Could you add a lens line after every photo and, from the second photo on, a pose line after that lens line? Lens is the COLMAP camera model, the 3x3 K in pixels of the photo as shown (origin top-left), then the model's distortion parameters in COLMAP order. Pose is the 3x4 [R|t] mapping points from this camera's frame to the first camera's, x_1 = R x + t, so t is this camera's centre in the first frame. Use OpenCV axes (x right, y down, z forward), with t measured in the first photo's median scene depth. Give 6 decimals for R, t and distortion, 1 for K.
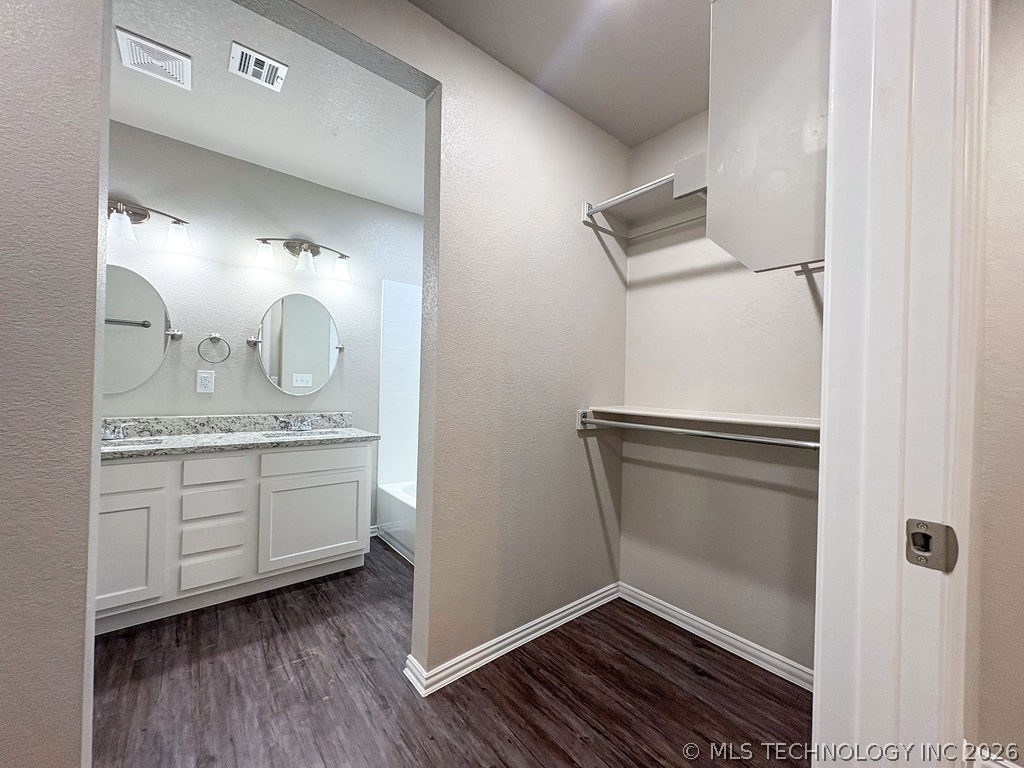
lens RADIAL K [[402.8, 0, 512.0], [0, 402.8, 384.0], [0, 0, 1]] dist [0.000673, -0.000104]
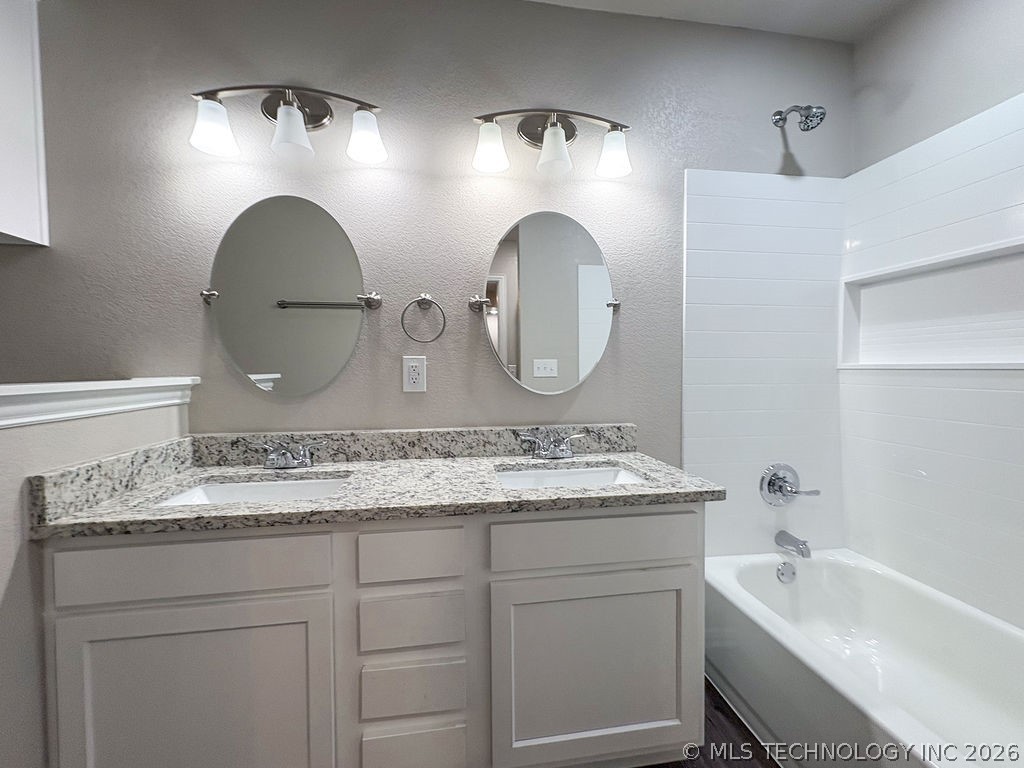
lens RADIAL K [[402.8, 0, 512.0], [0, 402.8, 384.0], [0, 0, 1]] dist [0.000673, -0.000104]
pose [[0.859737, -0.013489, -0.510558, -0.315396], [0.029020, 0.999326, 0.022466, -0.000087], [0.509911, -0.034131, 0.859550, 0.540288]]
